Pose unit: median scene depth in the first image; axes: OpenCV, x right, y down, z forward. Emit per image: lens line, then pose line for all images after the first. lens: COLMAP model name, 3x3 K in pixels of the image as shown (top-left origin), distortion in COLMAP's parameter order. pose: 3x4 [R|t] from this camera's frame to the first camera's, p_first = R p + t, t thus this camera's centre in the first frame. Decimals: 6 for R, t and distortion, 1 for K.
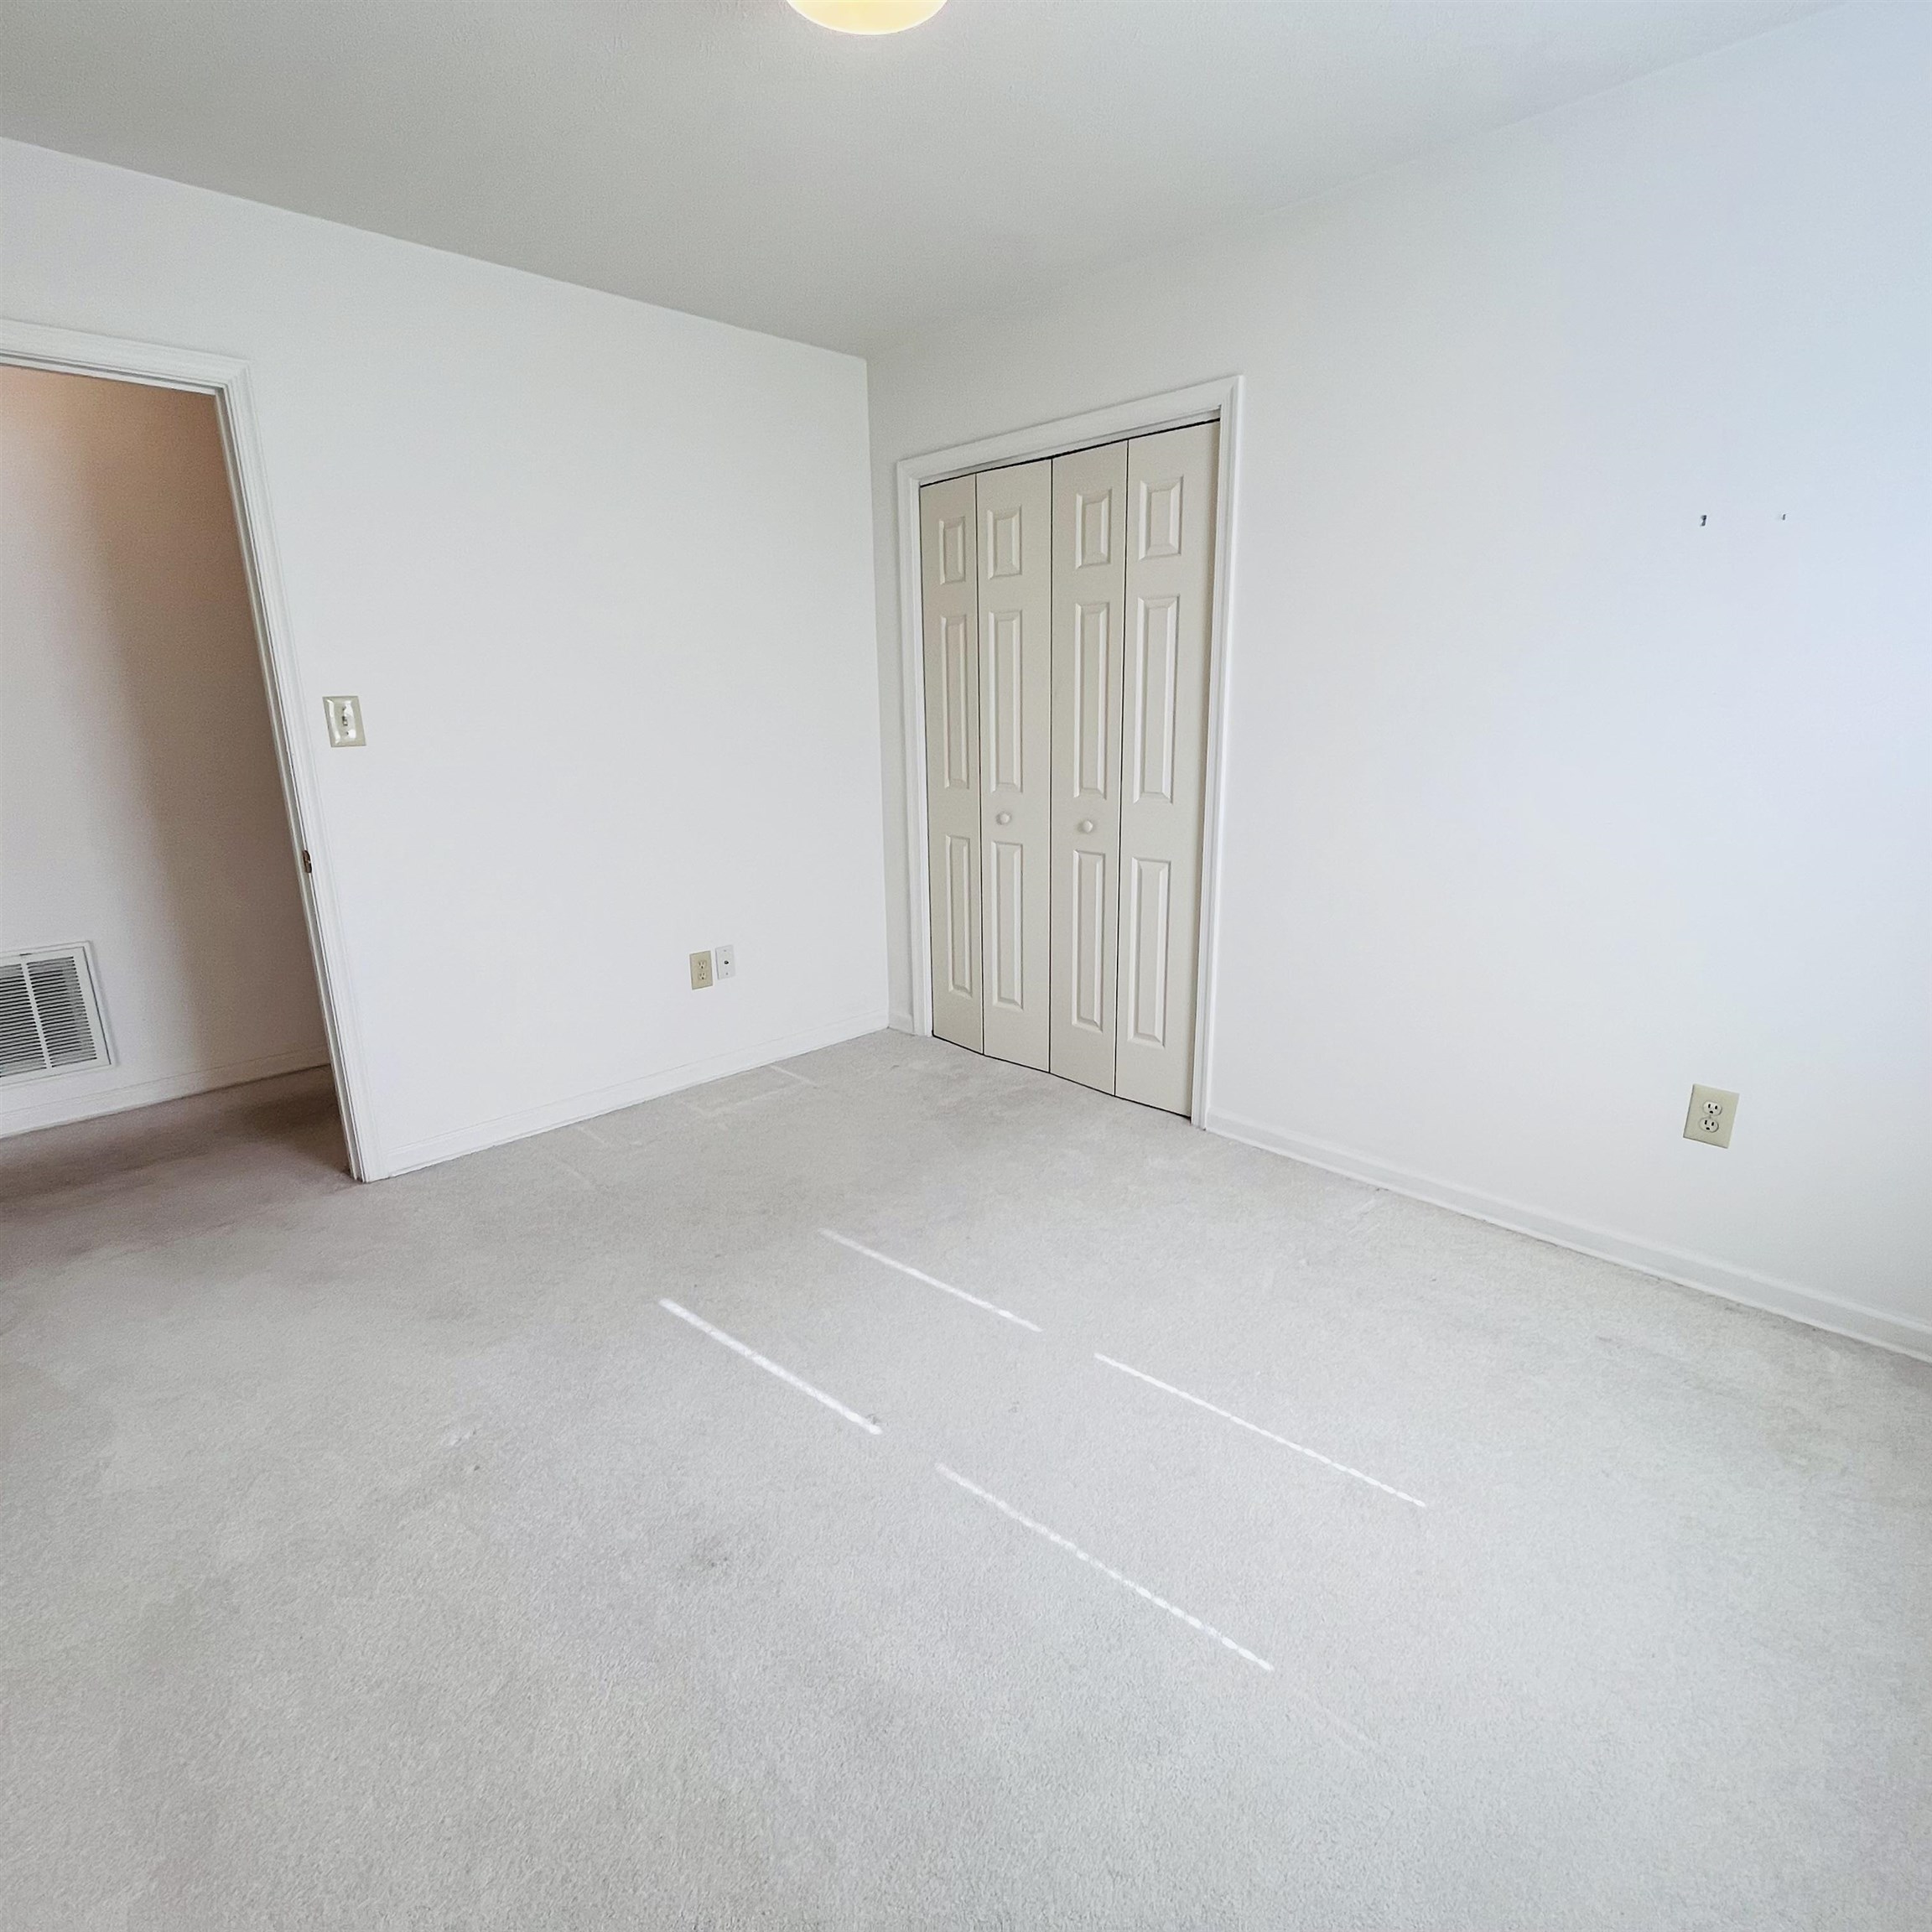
lens RADIAL K [[1039.8, 0, 966.0], [0, 1039.8, 966.0], [0, 0, 1]] dist [-0.003175, -0.001060]
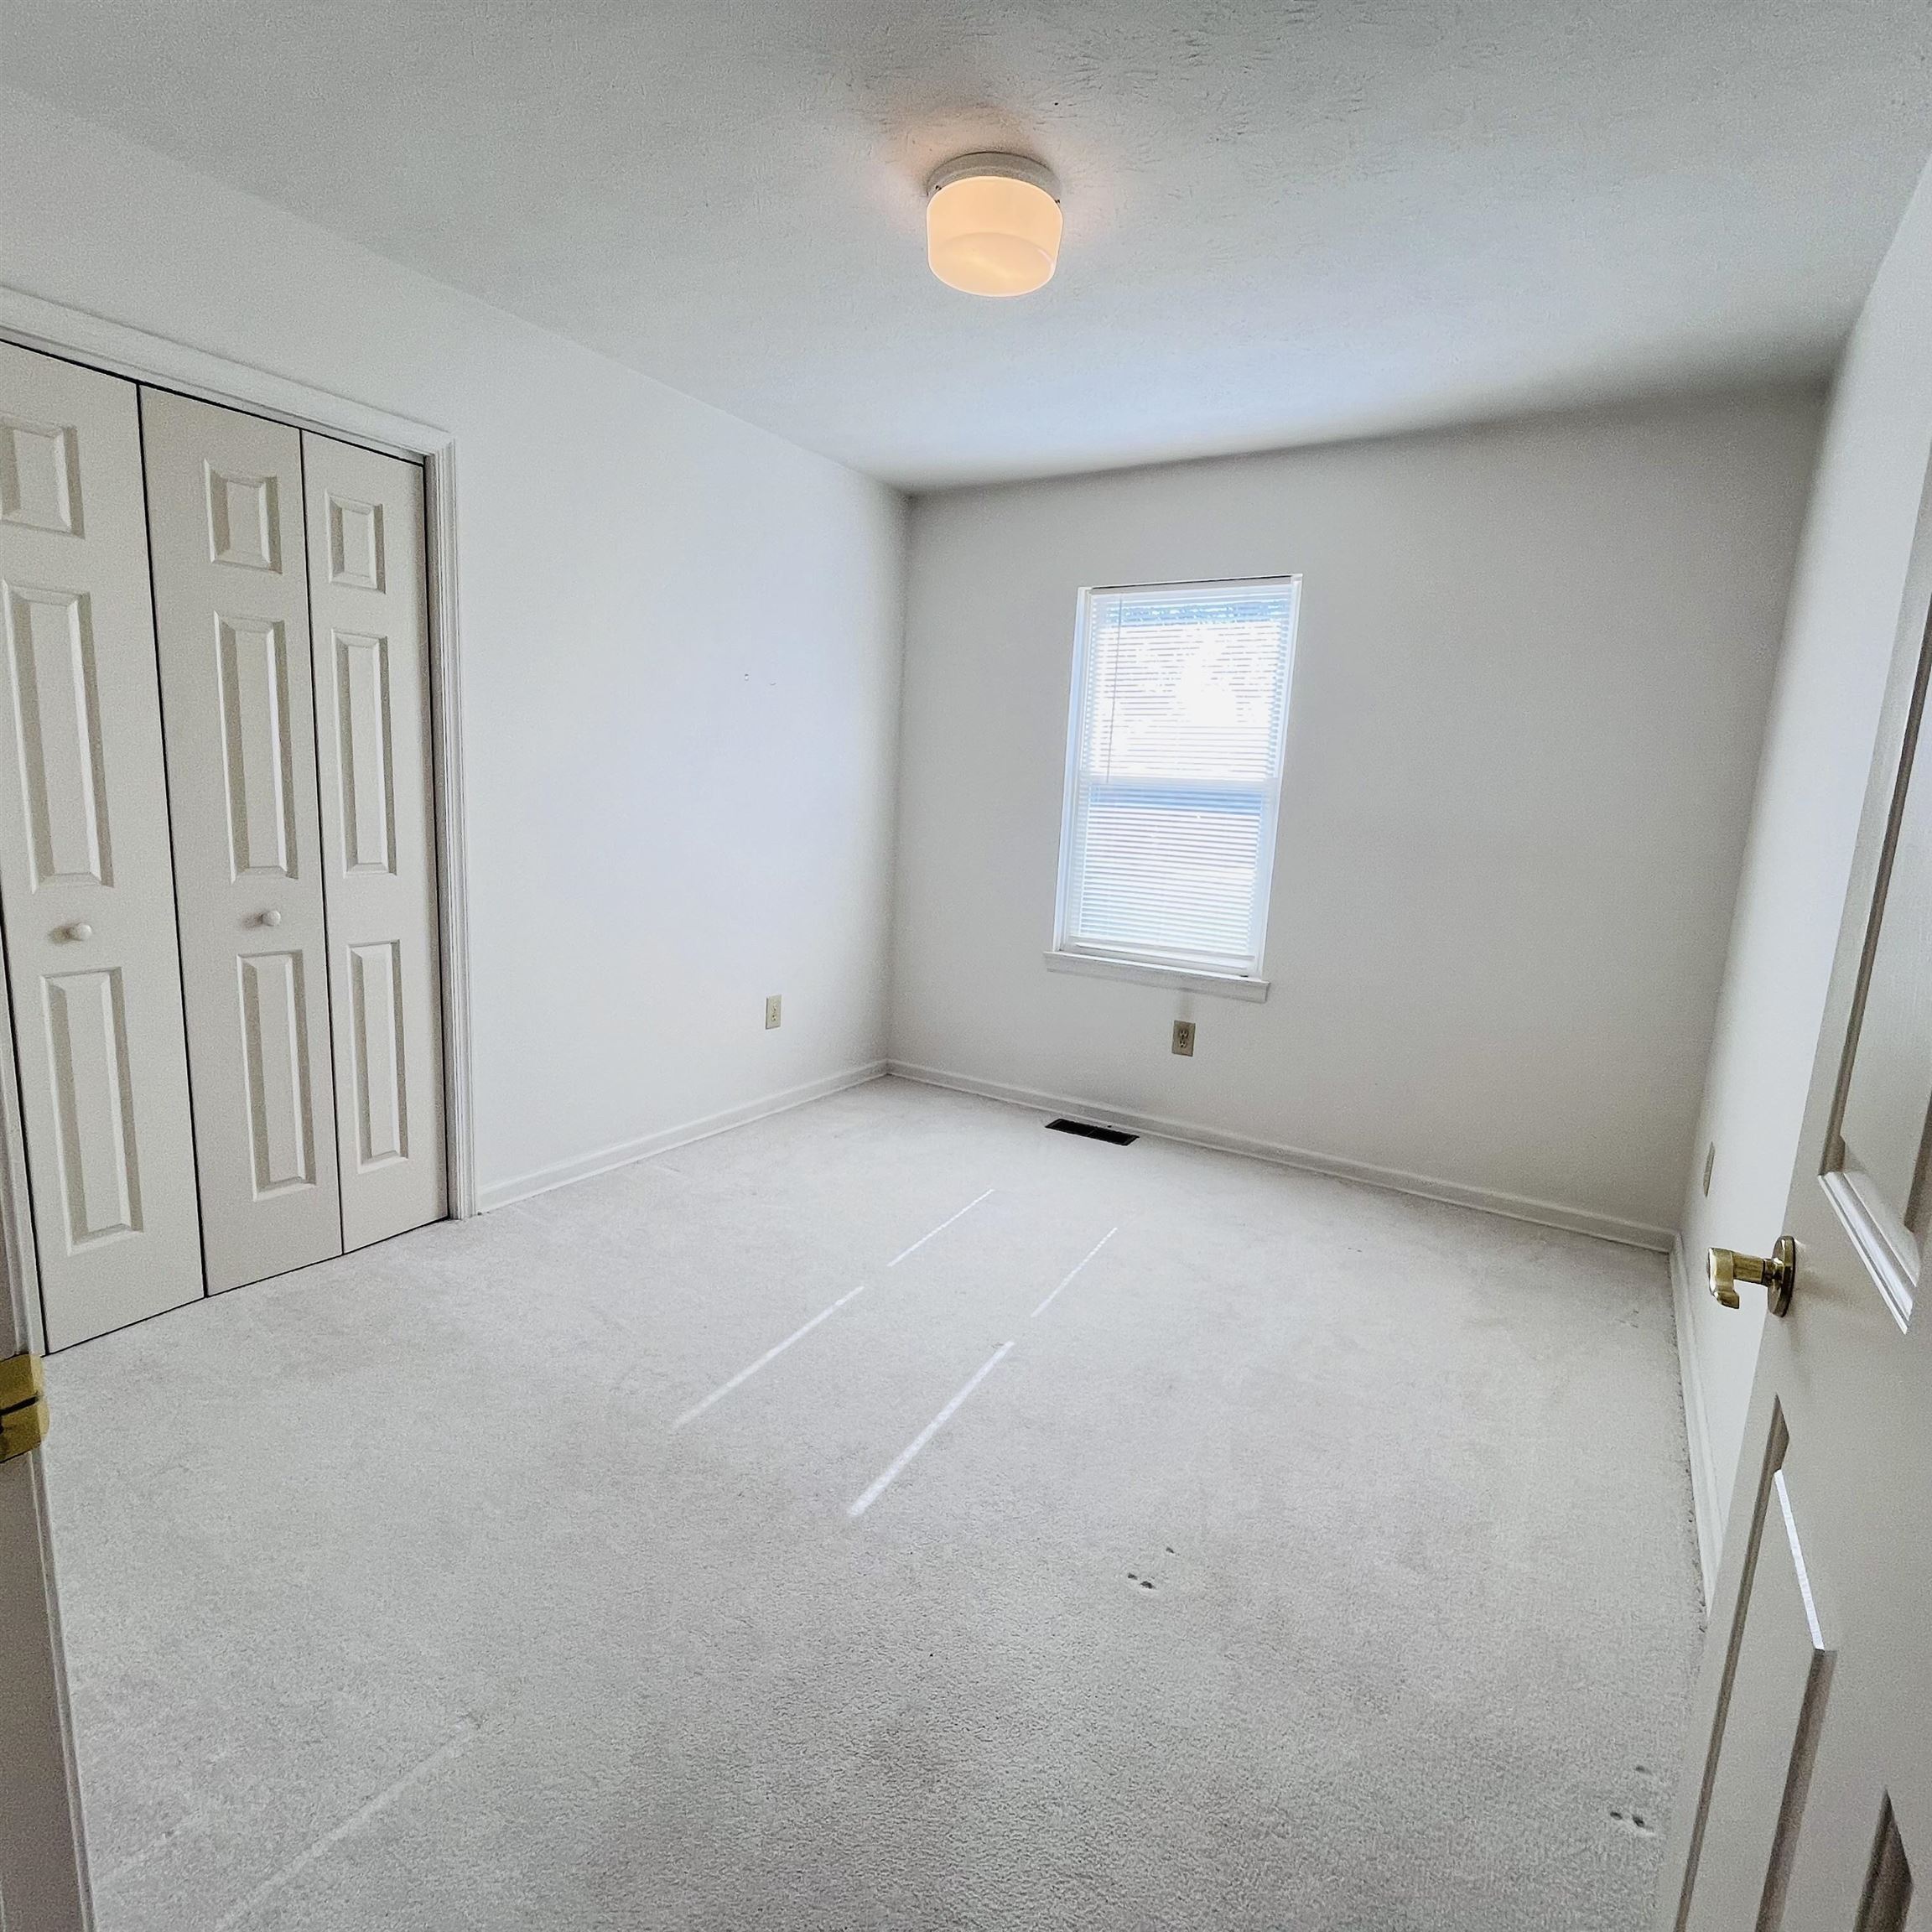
lens RADIAL K [[1039.8, 0, 966.0], [0, 1039.8, 966.0], [0, 0, 1]] dist [-0.003175, -0.001060]
pose [[-0.236373, -0.156560, 0.958967, -0.779007], [0.199906, 0.957985, 0.205674, -0.170845], [-0.950876, 0.240318, -0.195144, 0.757512]]
